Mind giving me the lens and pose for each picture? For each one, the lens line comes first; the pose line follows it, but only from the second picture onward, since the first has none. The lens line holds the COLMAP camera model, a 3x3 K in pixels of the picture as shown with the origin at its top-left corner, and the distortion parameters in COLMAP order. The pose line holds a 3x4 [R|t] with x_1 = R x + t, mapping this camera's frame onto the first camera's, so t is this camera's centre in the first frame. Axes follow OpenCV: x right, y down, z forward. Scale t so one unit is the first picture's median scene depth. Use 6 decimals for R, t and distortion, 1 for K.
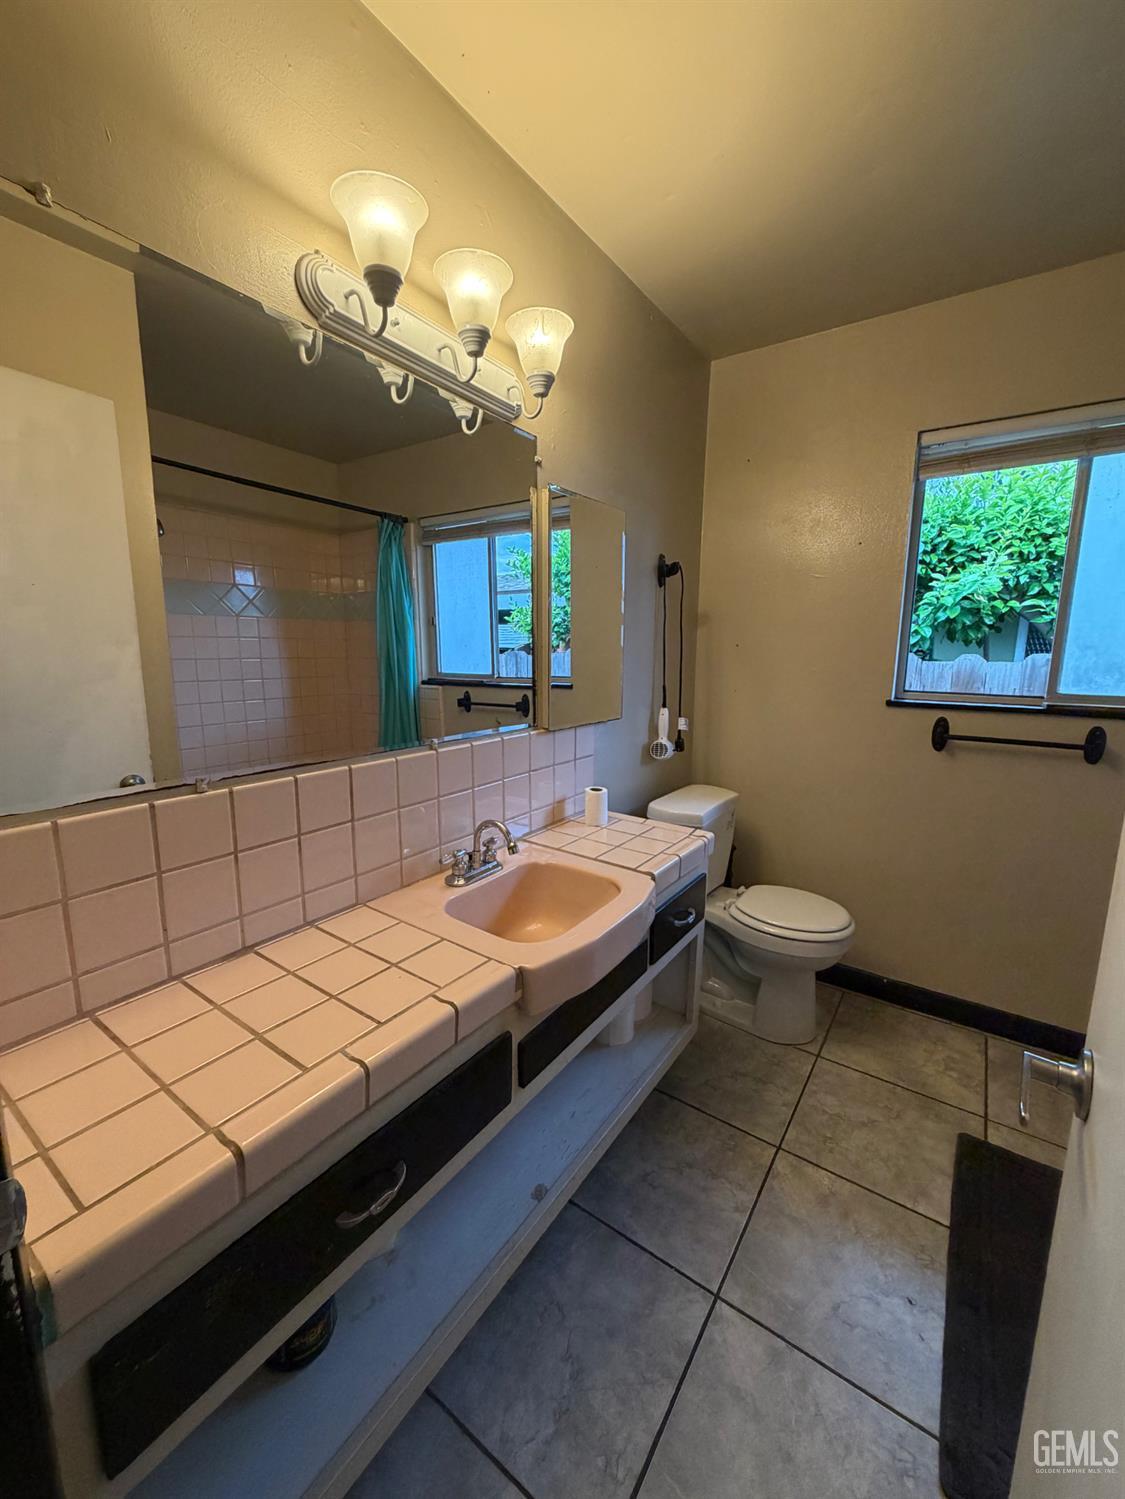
lens RADIAL K [[596.5, 0, 562.3], [0, 596.5, 747.9], [0, 0, 1]] dist [-0.000761, 0.000284]
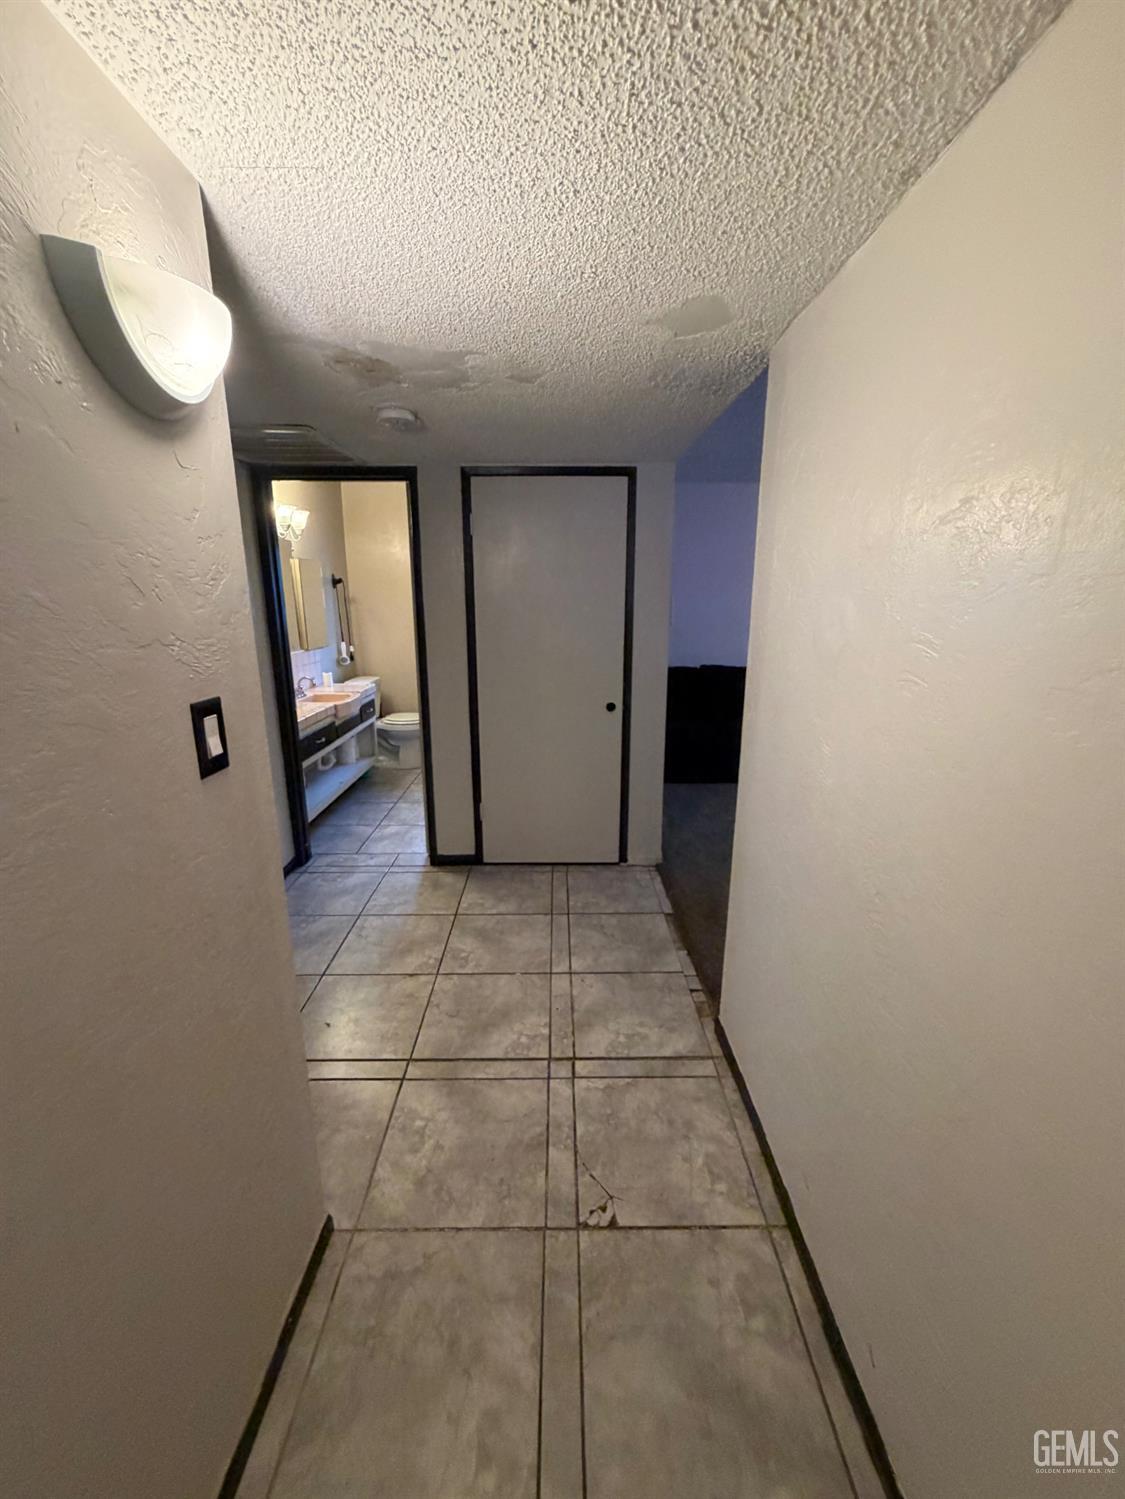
lens RADIAL K [[596.5, 0, 563.5], [0, 596.5, 749.8], [0, 0, 1]] dist [-0.000761, 0.000284]
pose [[0.812963, -0.151028, 0.562390, -0.490035], [0.102840, 0.987838, 0.116621, 0.161633], [-0.573163, -0.036973, 0.818607, -1.368941]]
